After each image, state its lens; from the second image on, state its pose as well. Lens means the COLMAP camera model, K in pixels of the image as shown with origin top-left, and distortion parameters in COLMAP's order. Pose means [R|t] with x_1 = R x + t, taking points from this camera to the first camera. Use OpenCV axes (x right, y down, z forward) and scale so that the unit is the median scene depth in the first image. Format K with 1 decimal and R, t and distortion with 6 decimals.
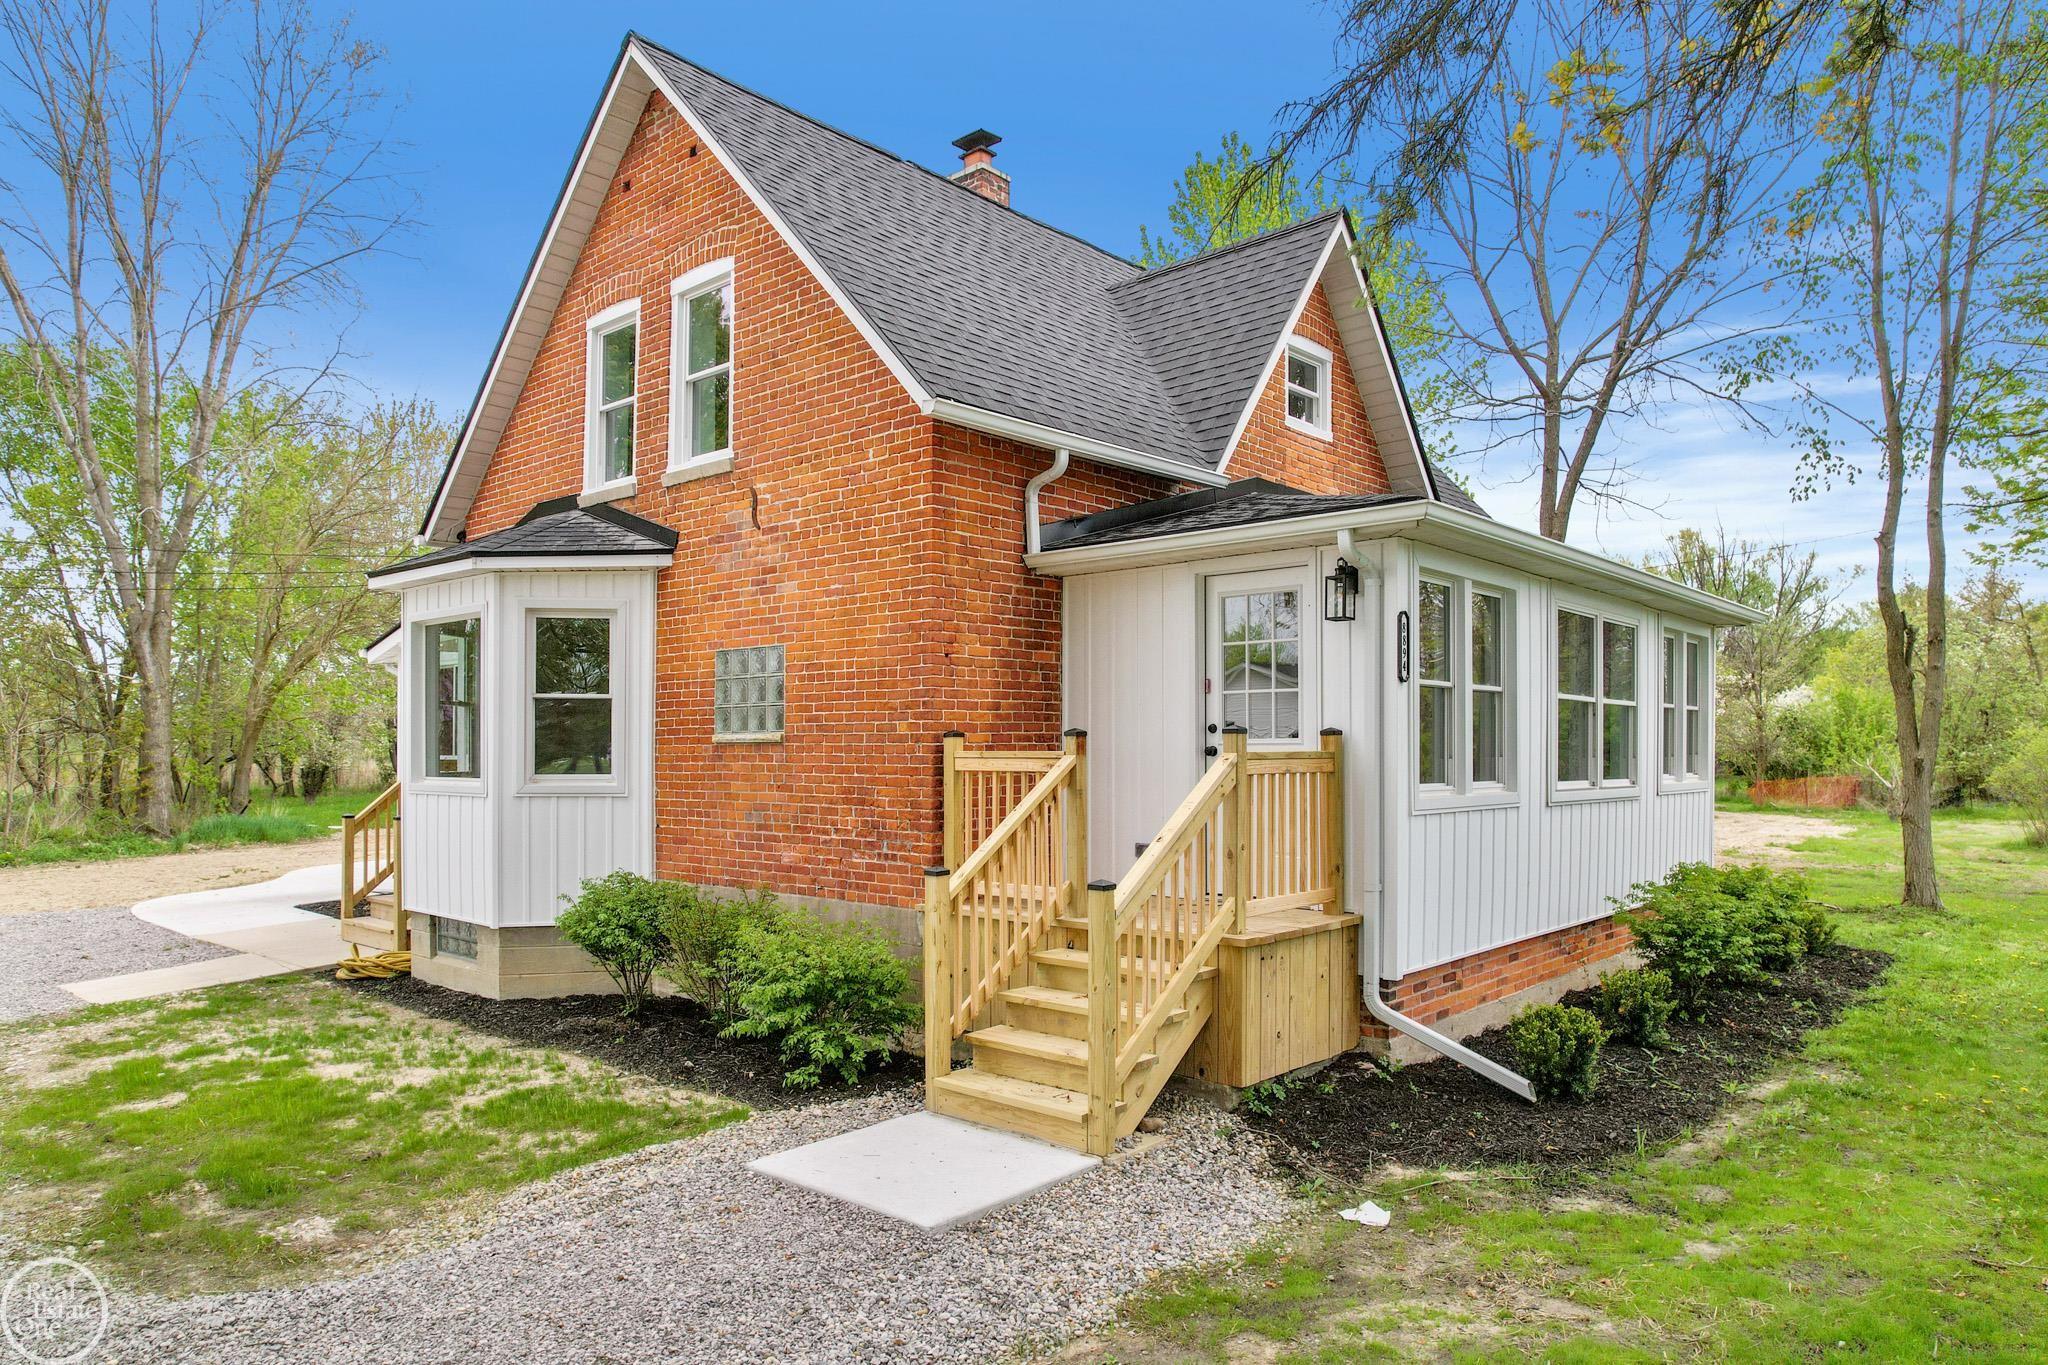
lens RADIAL K [[1283.9, 0, 1016.8], [0, 1283.9, 731.6], [0, 0, 1]] dist [-0.028648, 0.000527]
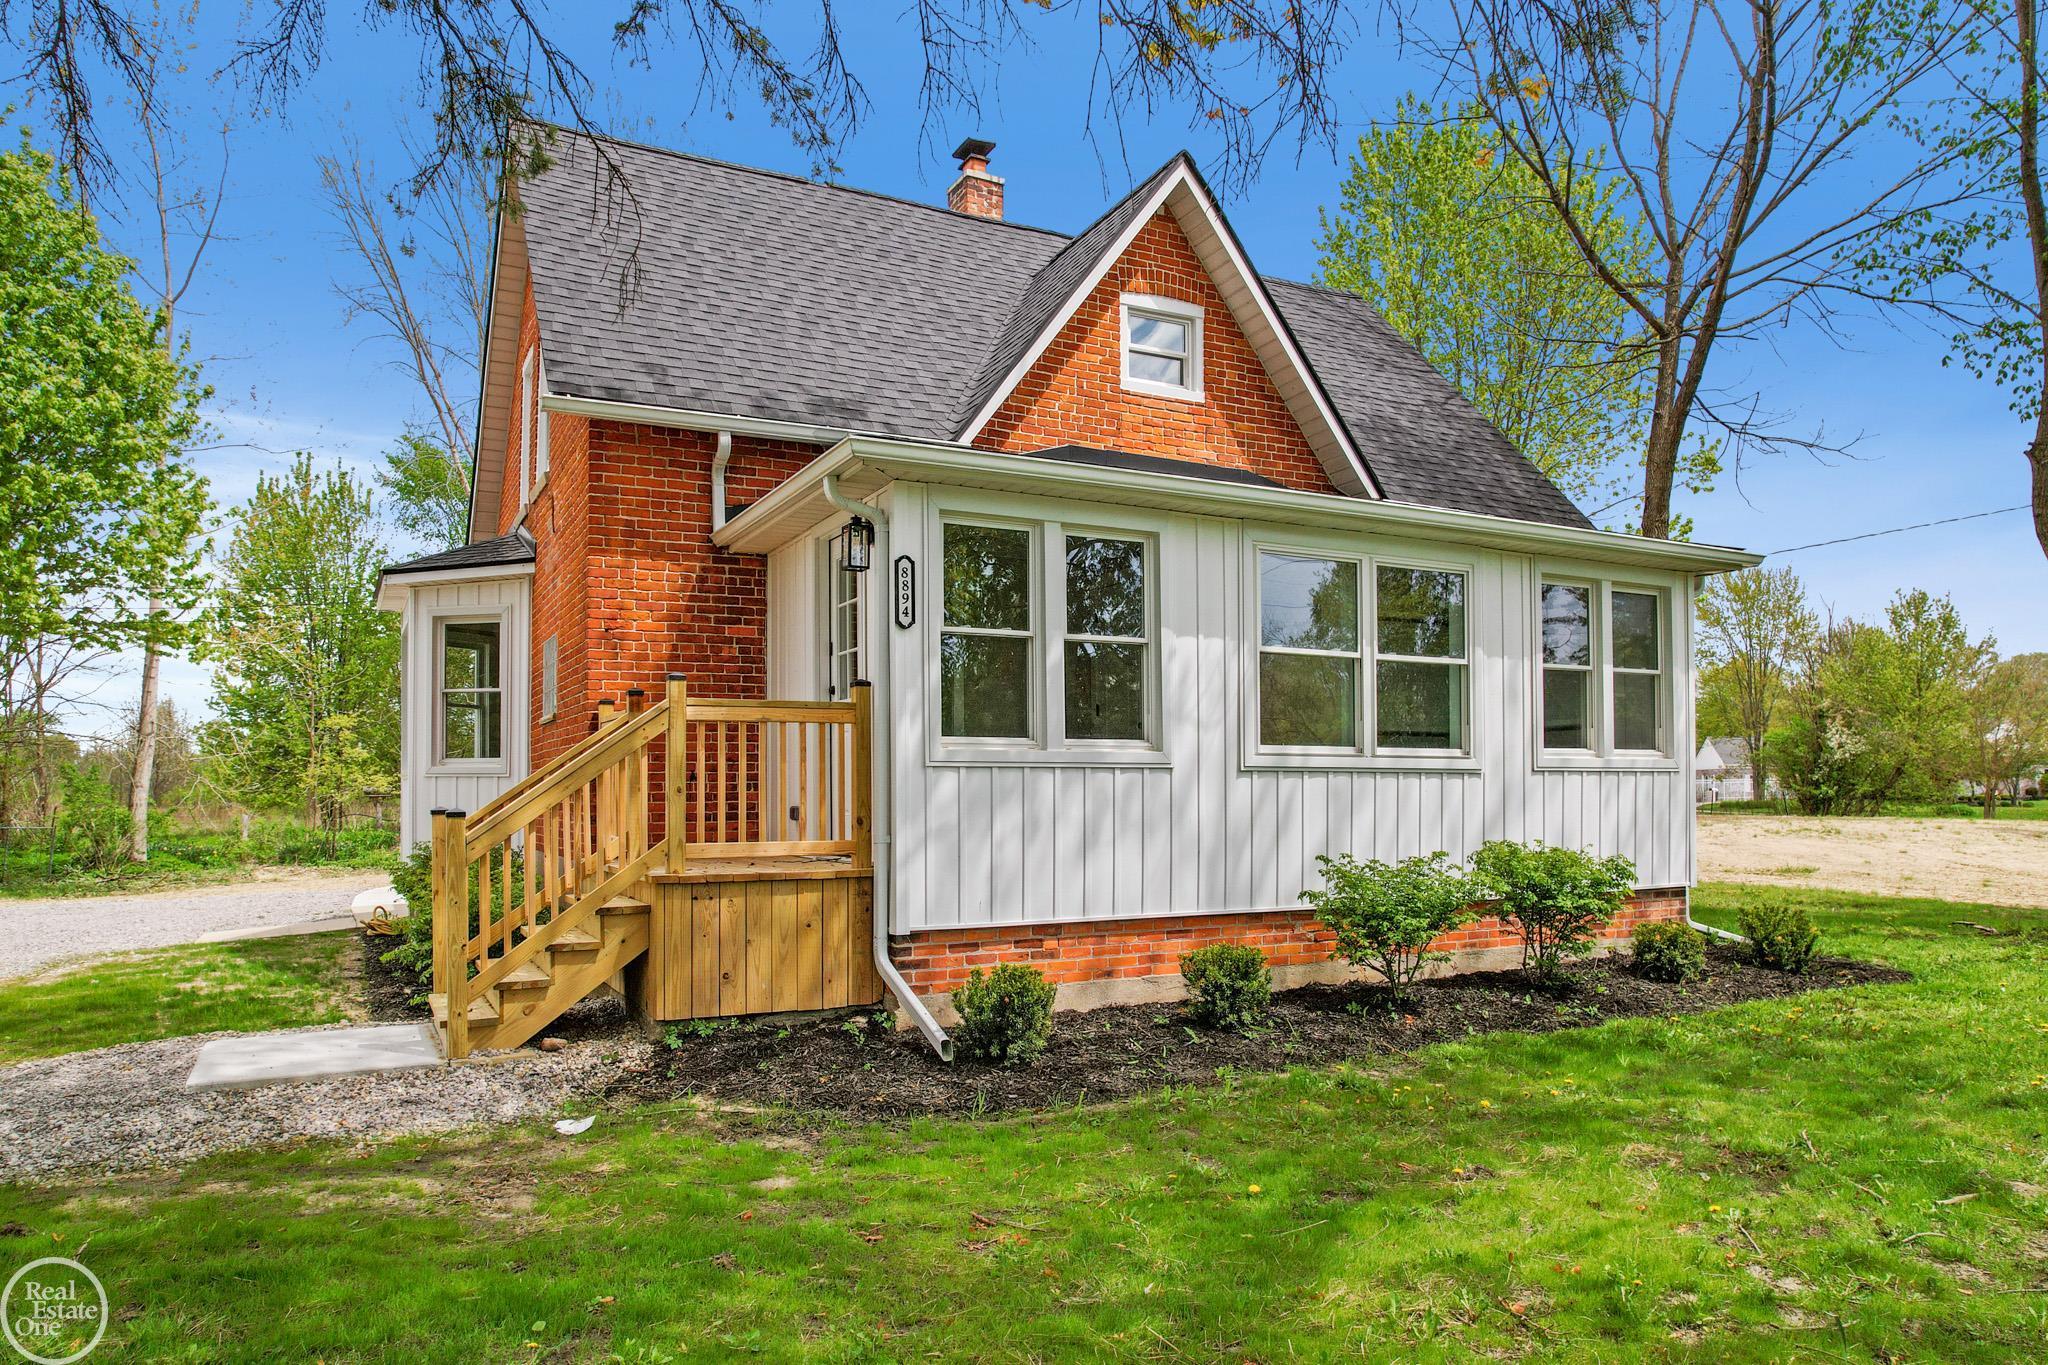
lens RADIAL K [[1298.2, 0, 1024.8], [0, 1298.2, 755.5], [0, 0, 1]] dist [-0.033051, -0.000952]
pose [[0.936001, -0.014345, -0.351706, 0.591473], [0.009704, 0.999841, -0.014955, 0.059480], [0.351864, 0.010585, 0.935991, 0.090311]]
